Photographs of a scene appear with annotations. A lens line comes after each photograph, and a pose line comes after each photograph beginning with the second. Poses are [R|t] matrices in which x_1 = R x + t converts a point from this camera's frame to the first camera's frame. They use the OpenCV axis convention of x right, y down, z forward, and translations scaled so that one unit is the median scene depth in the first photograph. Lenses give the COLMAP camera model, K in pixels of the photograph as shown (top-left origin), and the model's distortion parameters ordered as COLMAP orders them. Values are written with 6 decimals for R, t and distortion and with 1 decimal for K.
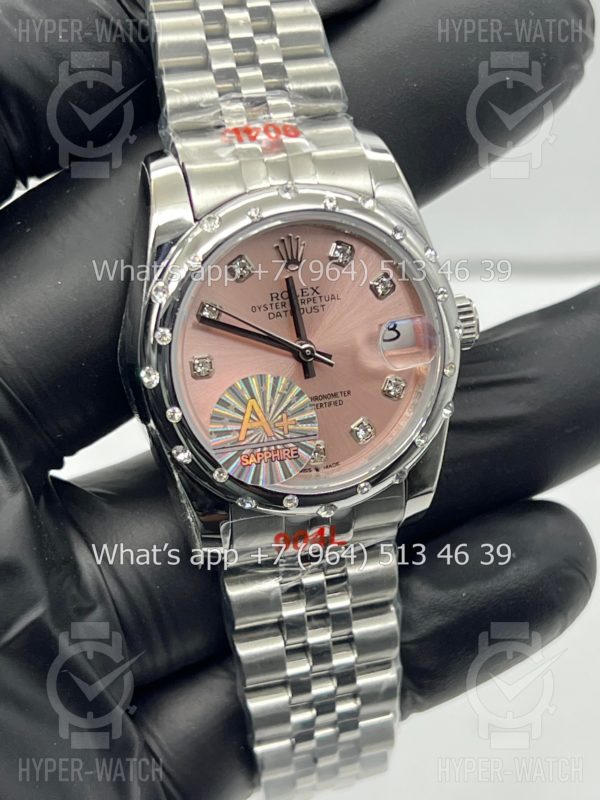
lens RADIAL K [[1823.5, 0, 301.8], [0, 1823.5, 398.1], [0, 0, 1]] dist [0.047665, 0.000000]
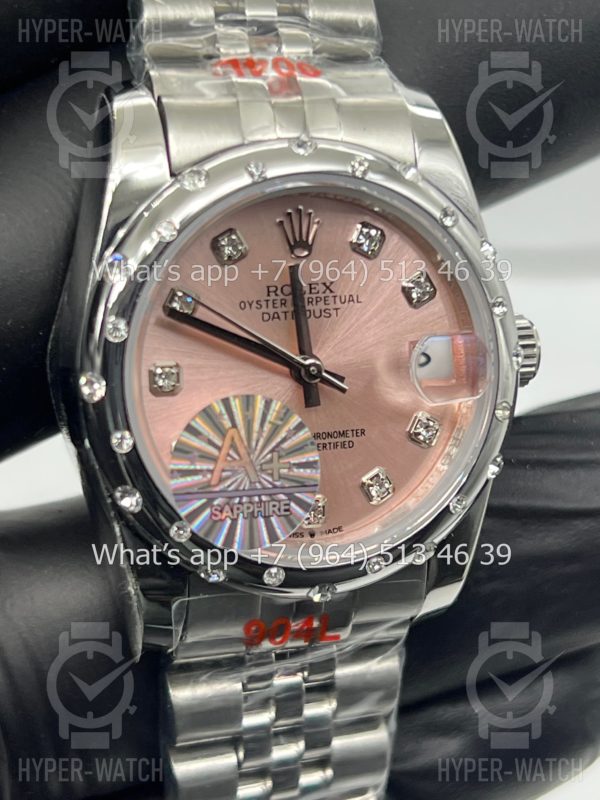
lens RADIAL K [[1823.5, 0, 294.7], [0, 1823.5, 403.6], [0, 0, 1]] dist [0.047665, 0.000000]
pose [[0.996076, 0.074105, 0.048390, -0.037608], [-0.071628, 0.996124, -0.051051, 0.025083], [-0.051985, 0.047384, 0.997523, 0.280726]]
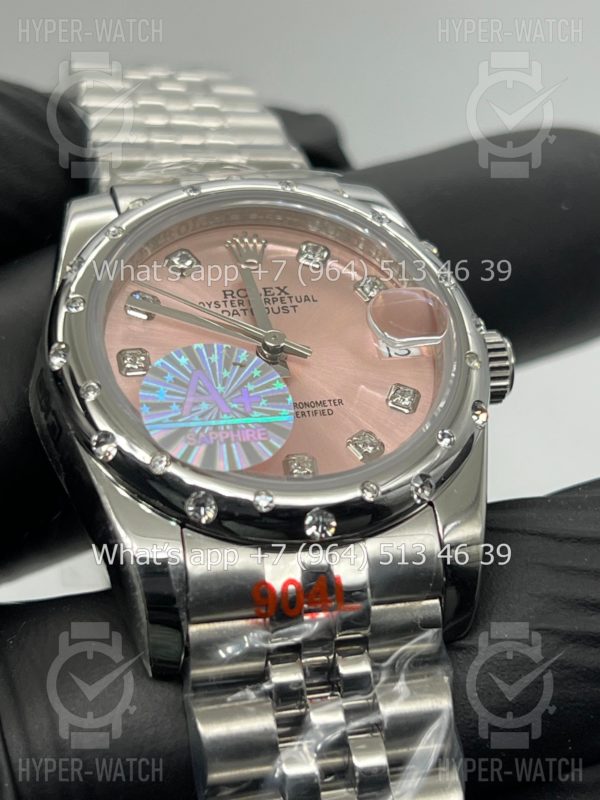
lens RADIAL K [[1823.5, 0, 304.1], [0, 1823.5, 397.9], [0, 0, 1]] dist [0.047665, 0.000000]
pose [[0.990791, -0.128029, -0.044063, 0.044633], [0.068396, 0.754101, -0.653188, 0.479196], [0.116855, 0.644159, 0.755913, 0.450531]]
